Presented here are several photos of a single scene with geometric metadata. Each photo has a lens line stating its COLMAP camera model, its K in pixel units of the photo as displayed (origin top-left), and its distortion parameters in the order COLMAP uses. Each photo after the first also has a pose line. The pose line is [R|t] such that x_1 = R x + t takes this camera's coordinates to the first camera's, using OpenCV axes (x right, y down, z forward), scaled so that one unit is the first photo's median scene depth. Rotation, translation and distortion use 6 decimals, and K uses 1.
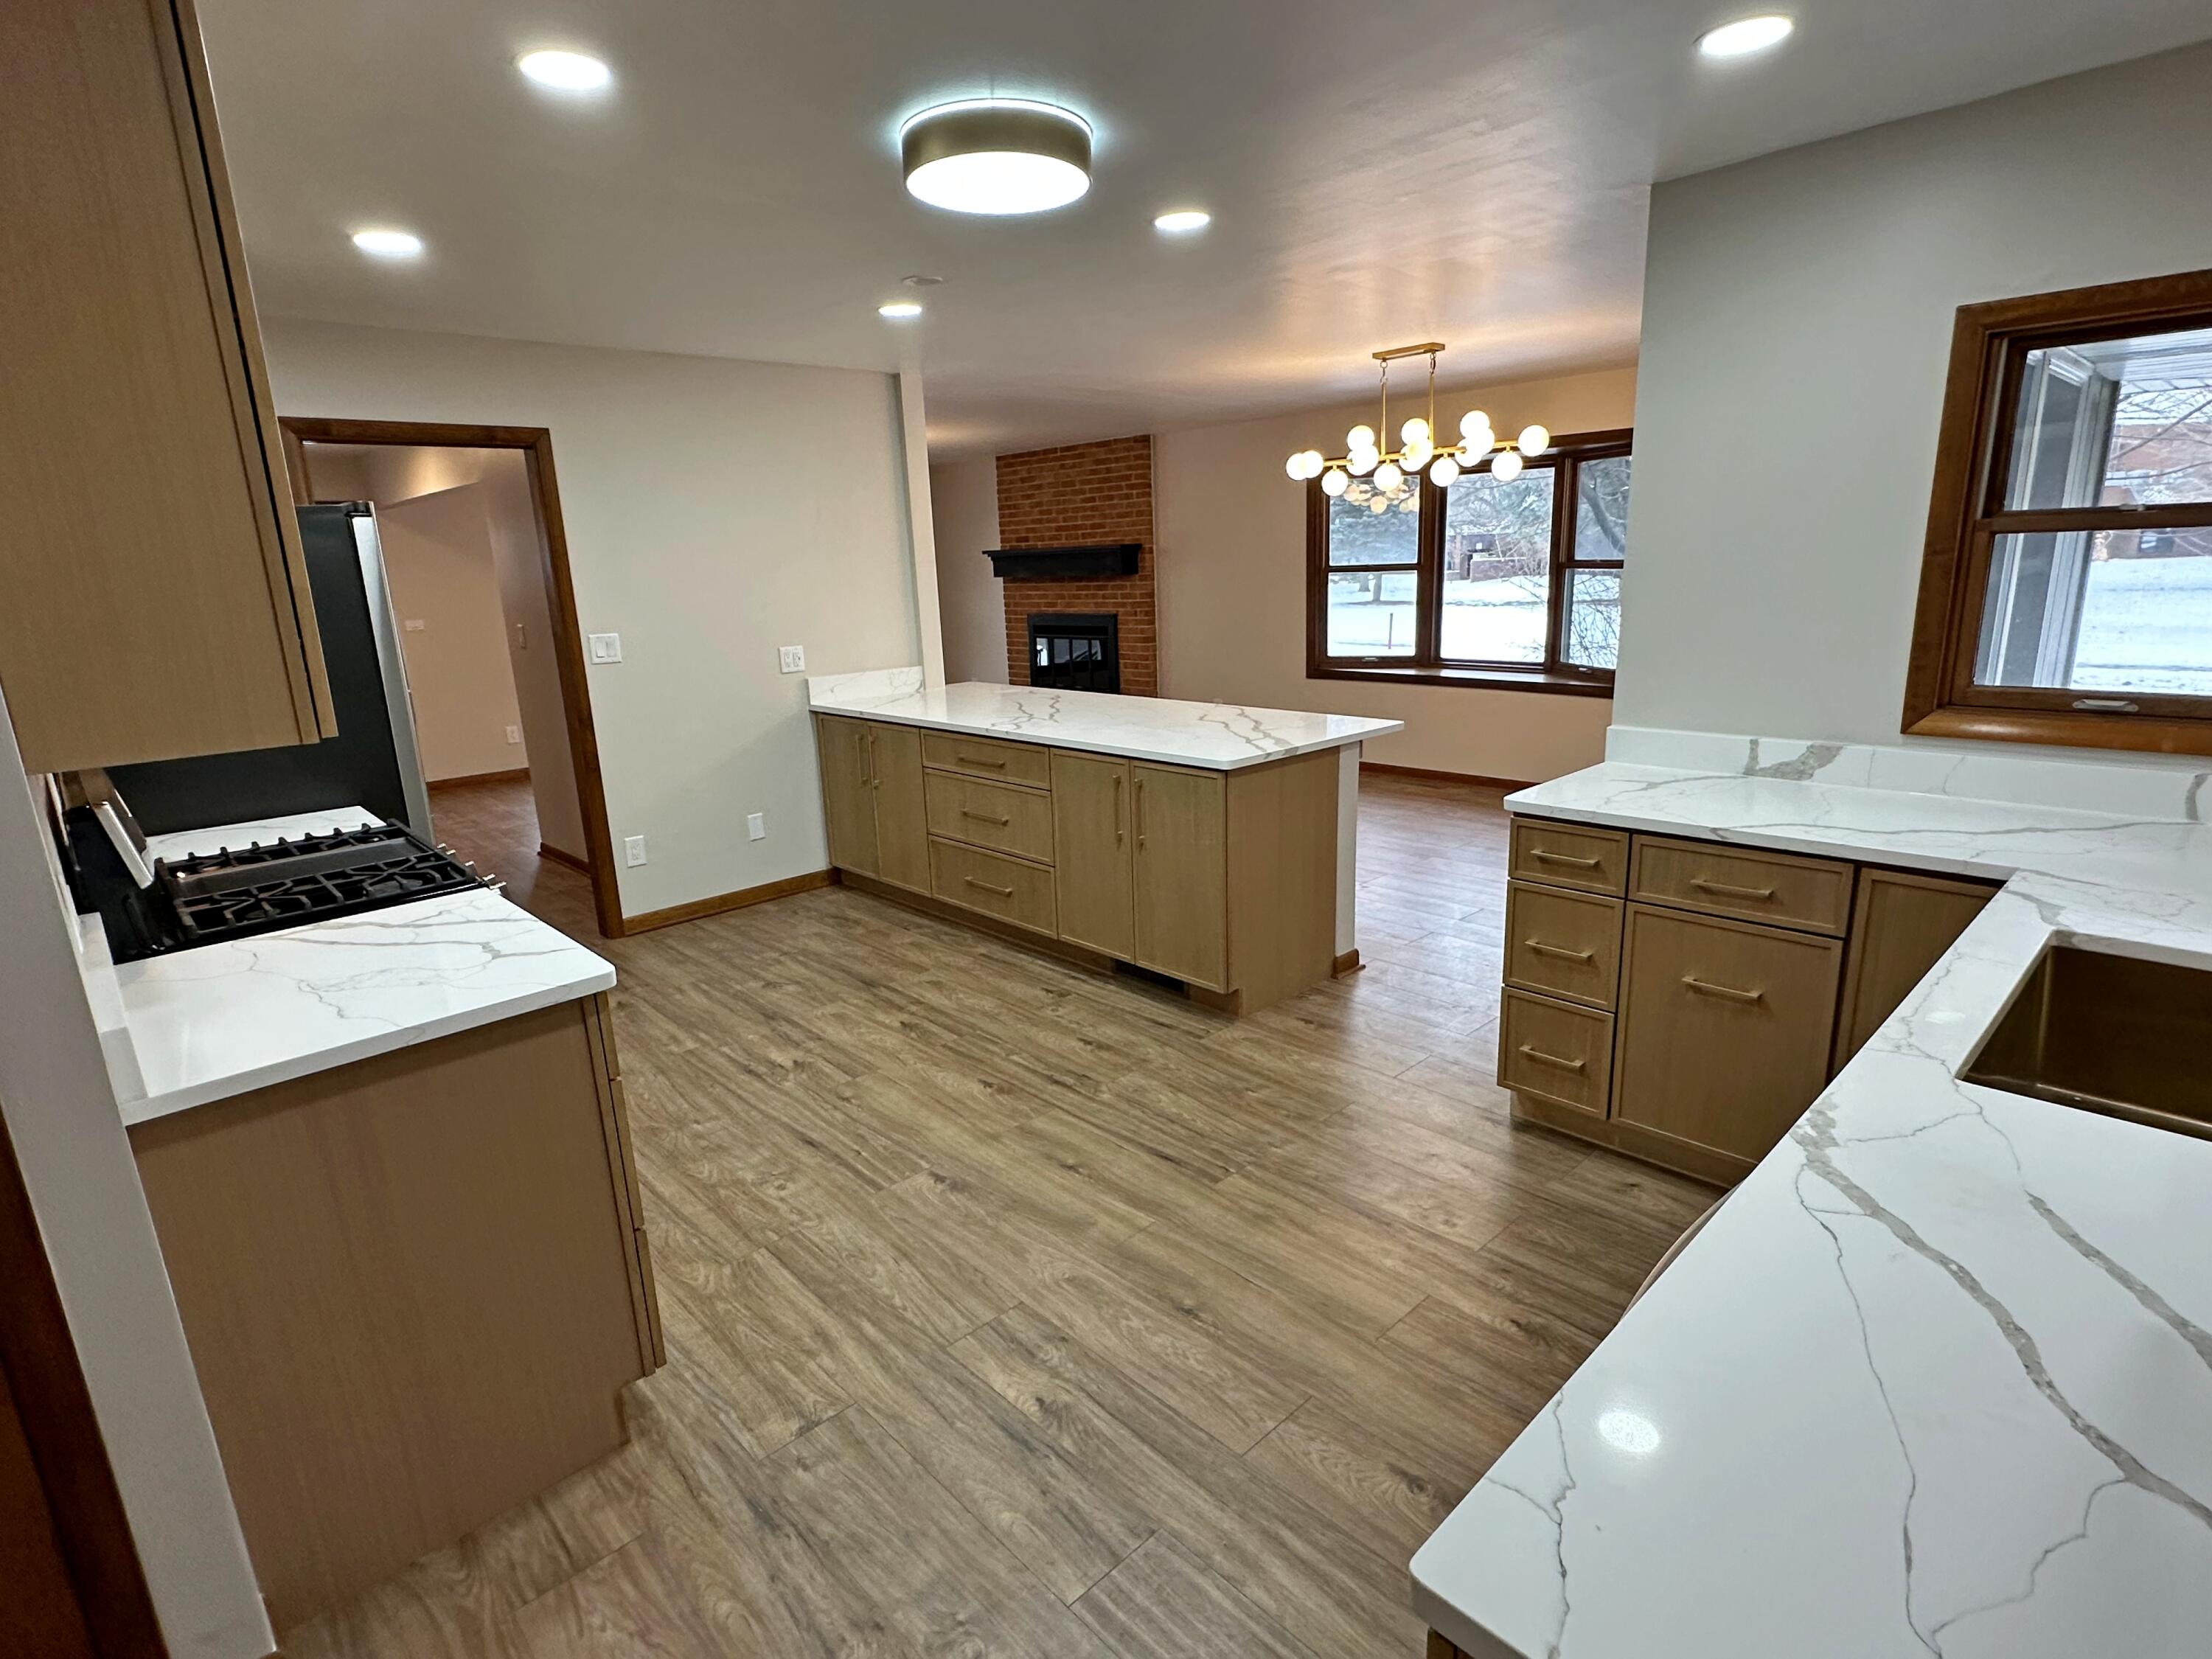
lens RADIAL K [[1119.2, 0, 1109.8], [0, 1119.2, 821.9], [0, 0, 1]] dist [-0.006843, 0.002542]
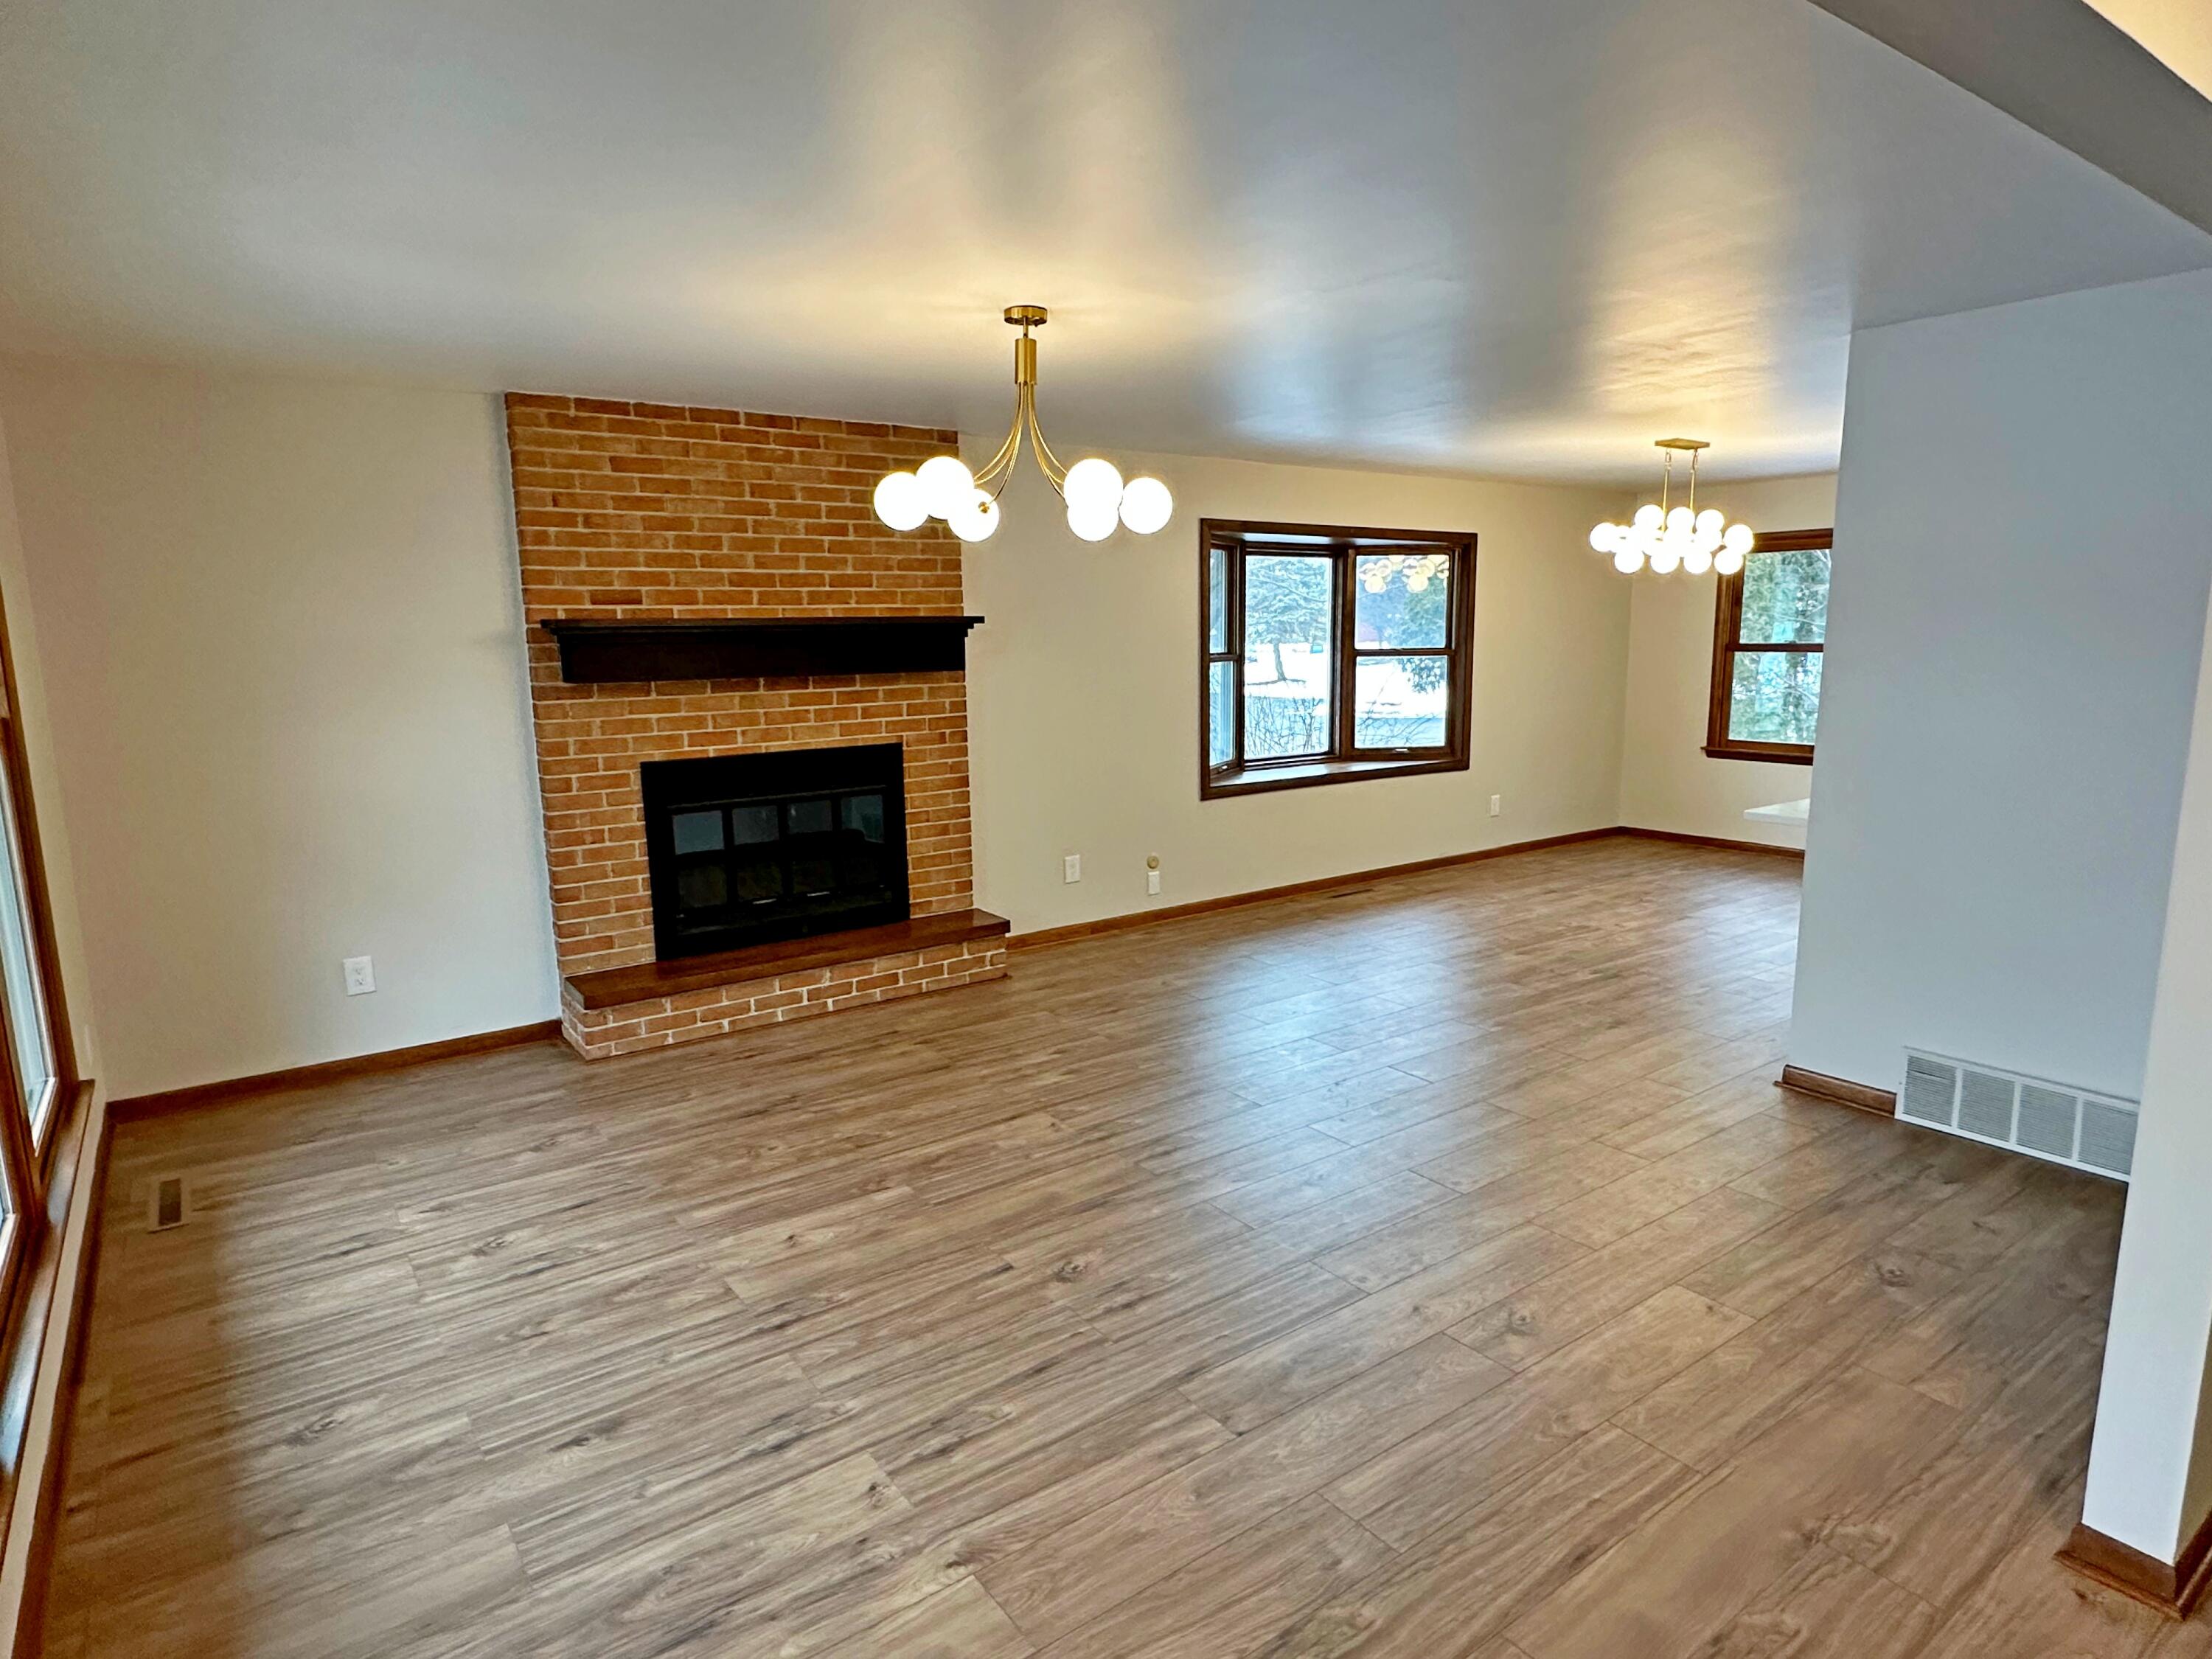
lens RADIAL K [[1249.9, 0, 1112.4], [0, 1249.9, 843.8], [0, 0, 1]] dist [-0.000133, -0.000078]
pose [[0.125981, -0.131075, 0.983335, -0.587098], [0.241505, 0.965464, 0.097752, -0.173096], [-0.962187, 0.225165, 0.153285, 0.819539]]
